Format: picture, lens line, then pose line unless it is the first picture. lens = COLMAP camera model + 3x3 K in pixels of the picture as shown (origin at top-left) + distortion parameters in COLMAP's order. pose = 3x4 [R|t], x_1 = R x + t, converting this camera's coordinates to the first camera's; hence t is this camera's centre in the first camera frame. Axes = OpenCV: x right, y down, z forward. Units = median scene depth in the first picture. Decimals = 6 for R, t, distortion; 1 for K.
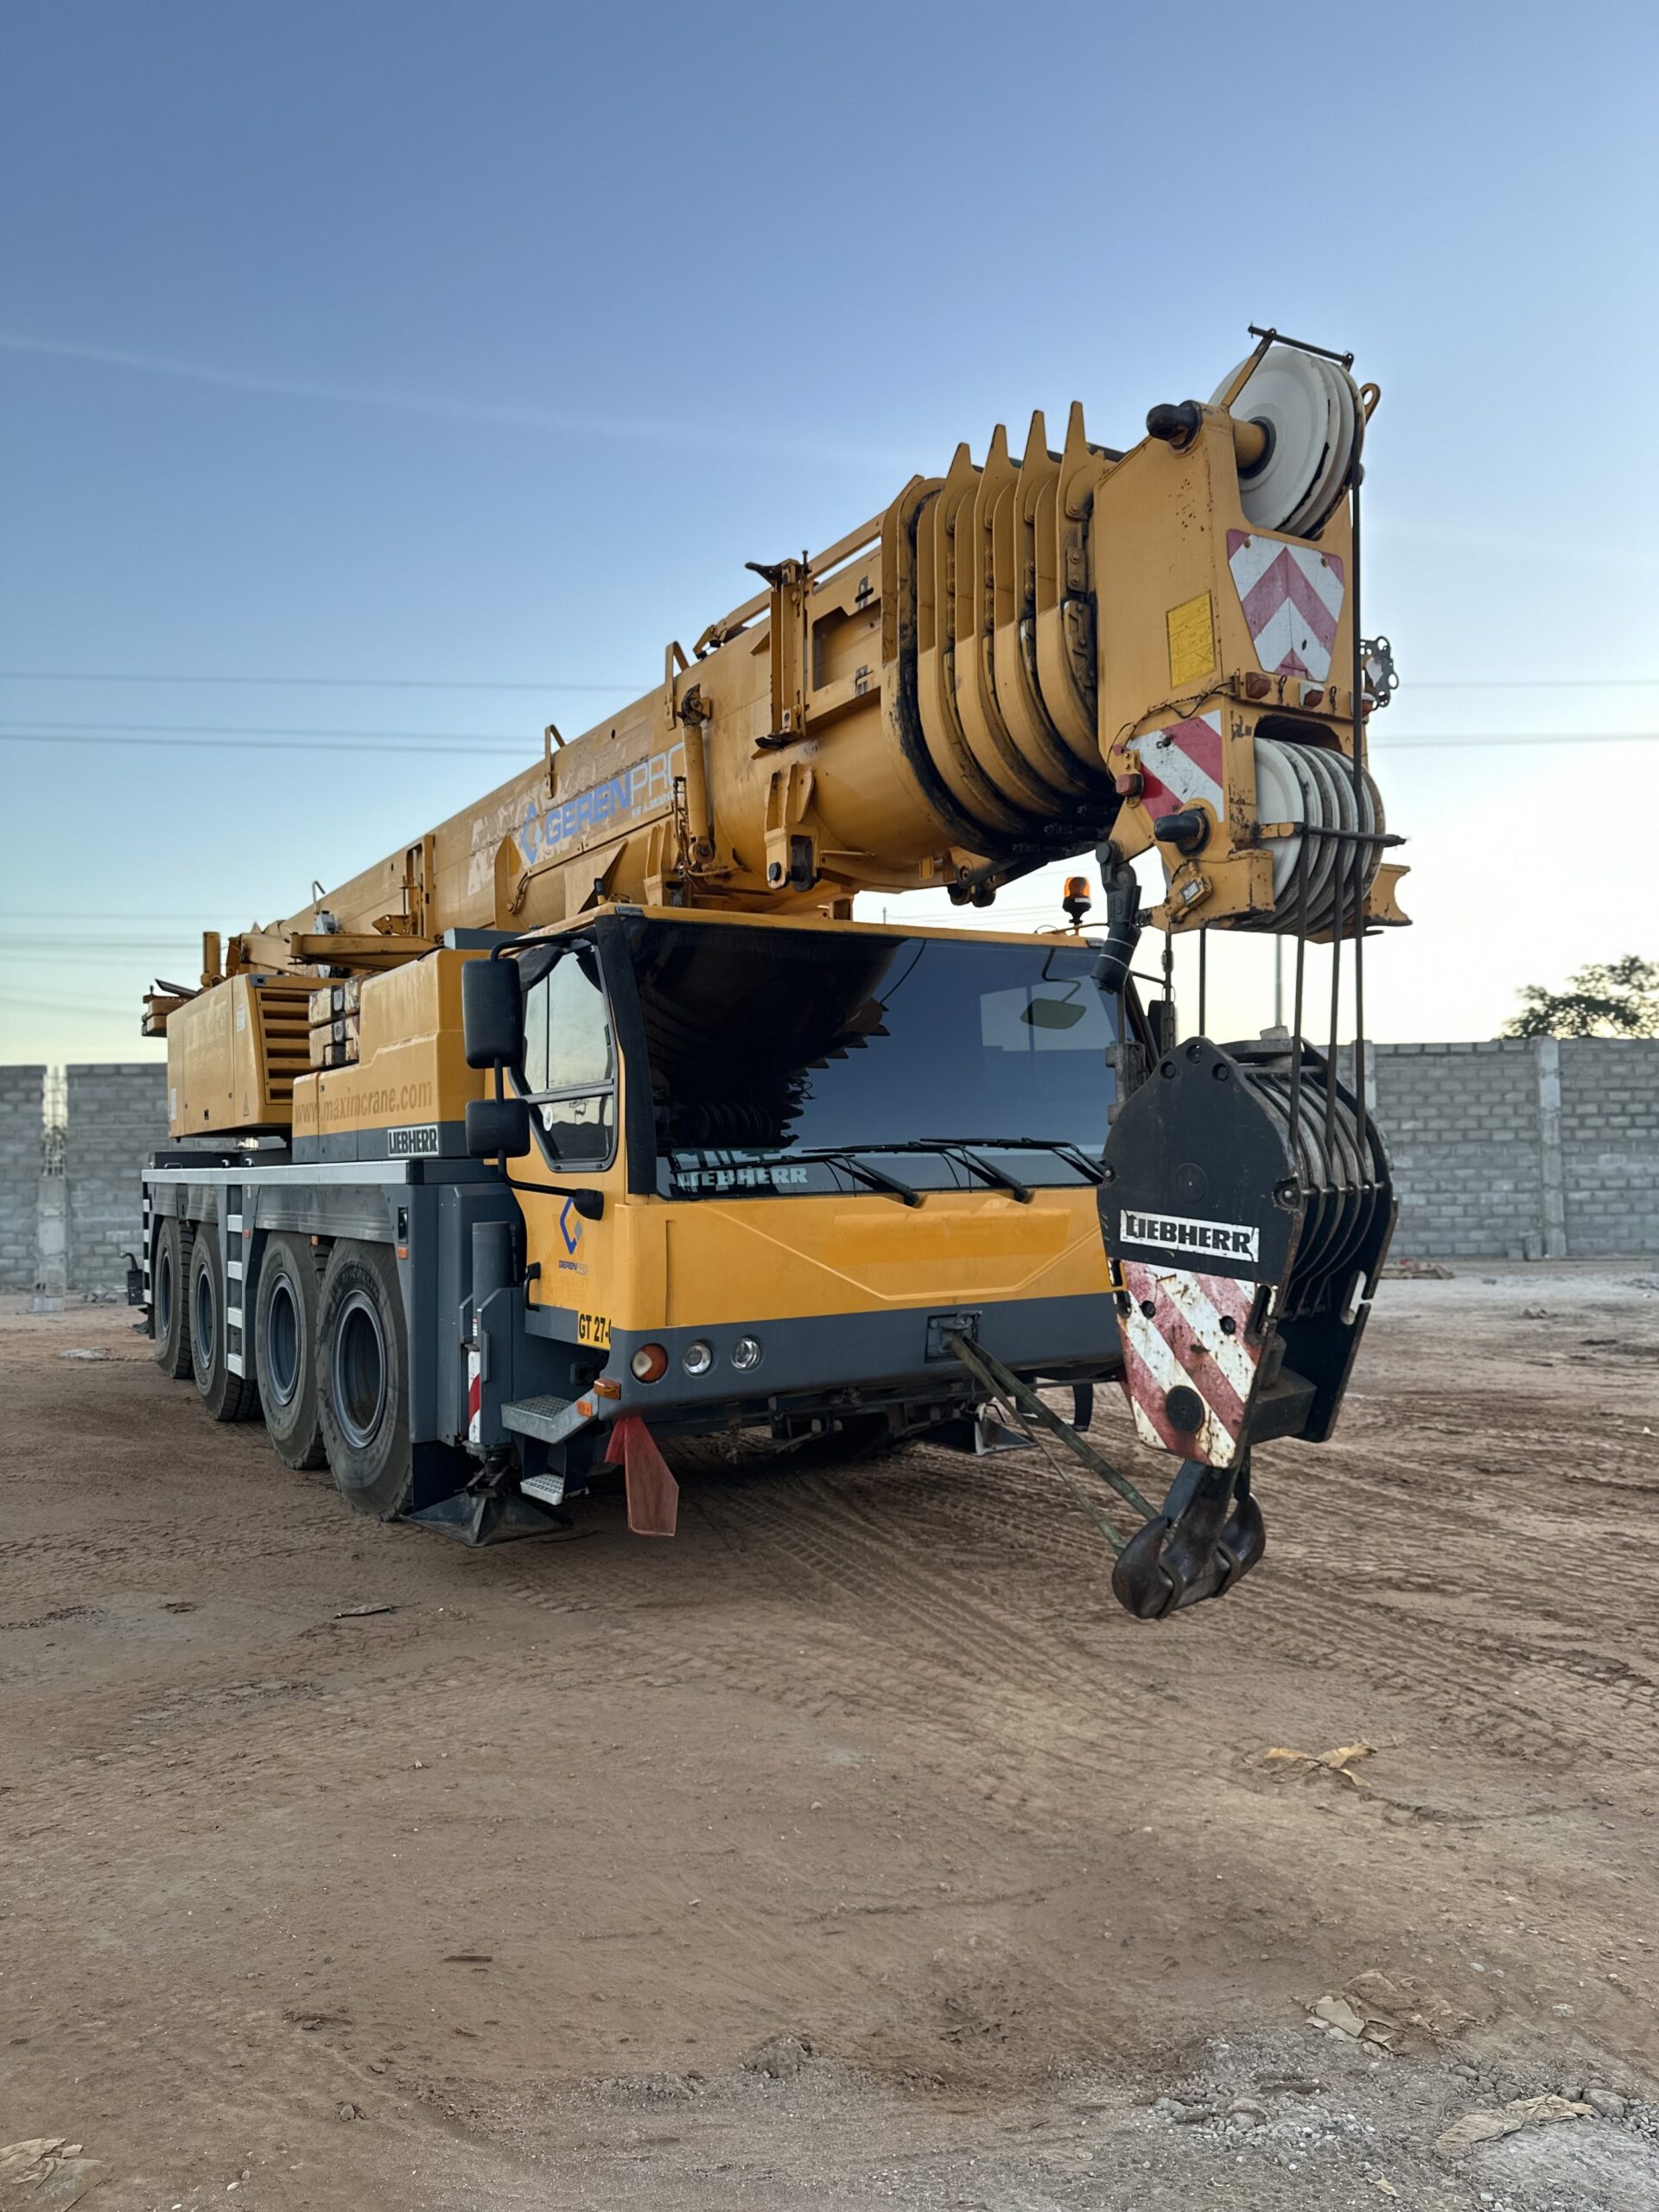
lens RADIAL K [[1608.9, 0, 857.3], [0, 1608.9, 1126.2], [0, 0, 1]] dist [0.000284, -0.003616]
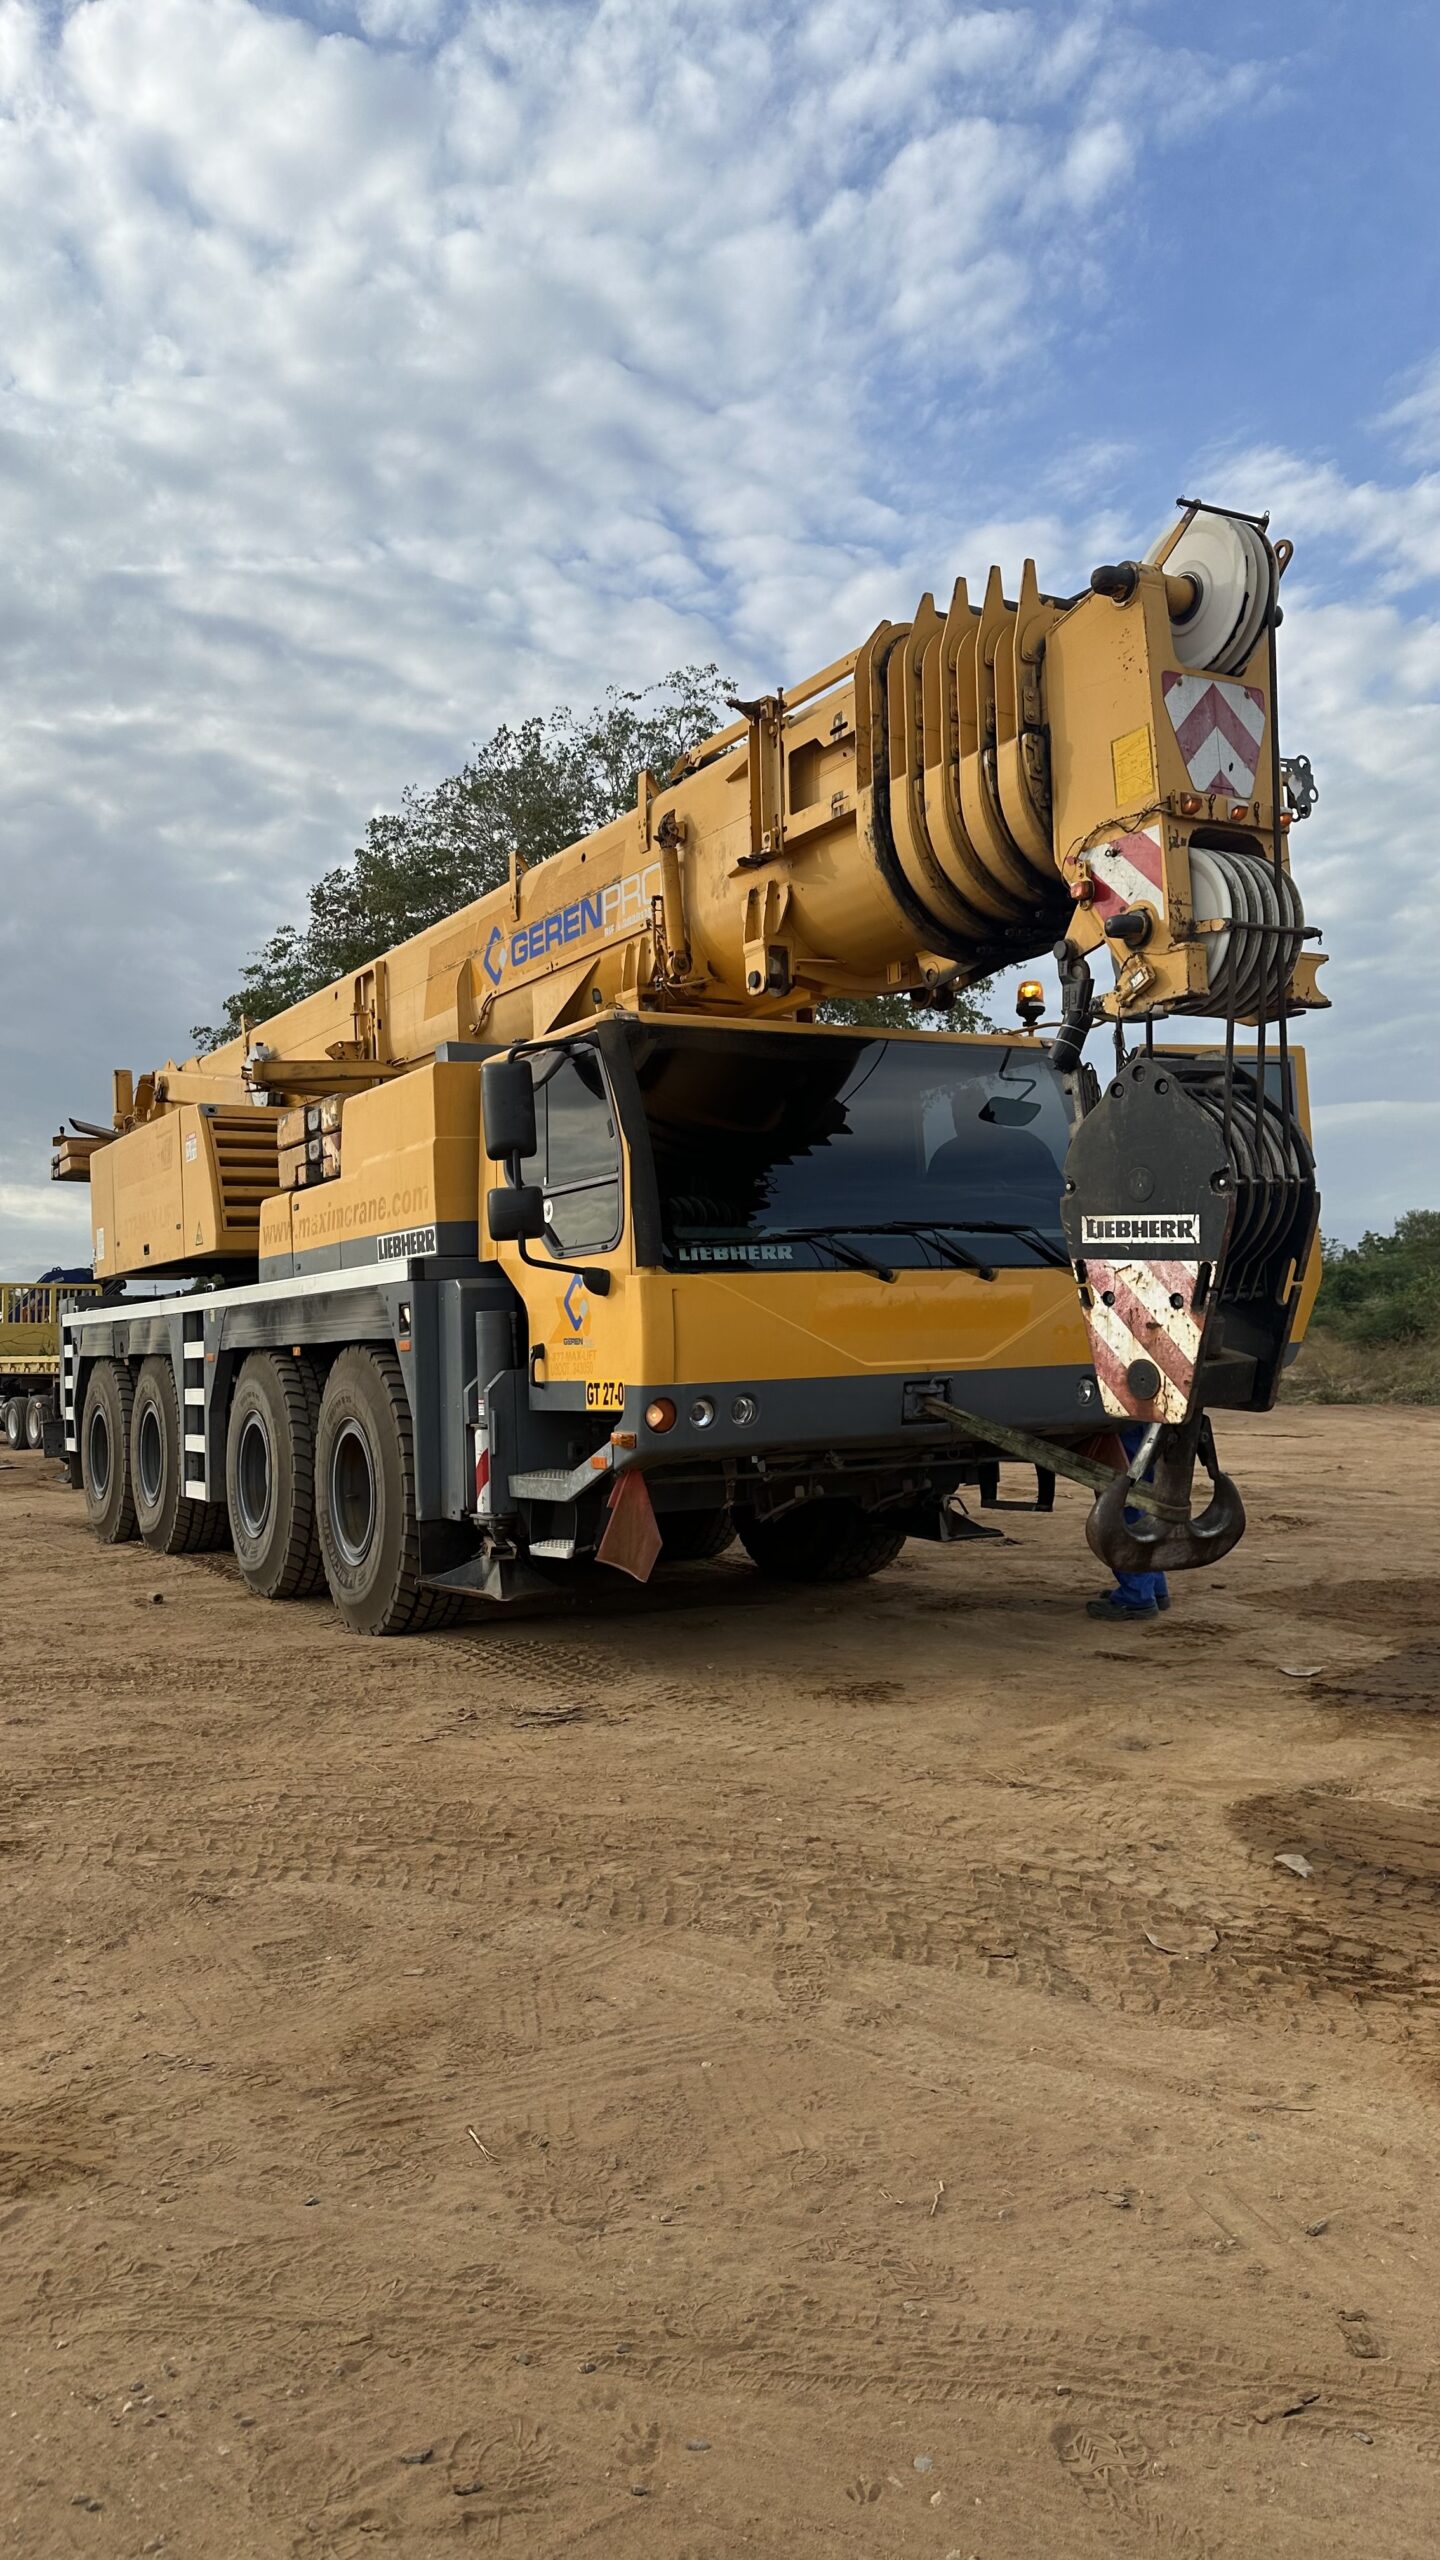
lens RADIAL K [[1859.4, 0, 720.0], [0, 1859.4, 1280.0], [0, 0, 1]] dist [0.000615, 0.001109]
pose [[0.999651, -0.018027, -0.019303, -0.059164], [0.017758, 0.999744, -0.014026, 0.068718], [0.019551, 0.013678, 0.999715, -0.283649]]
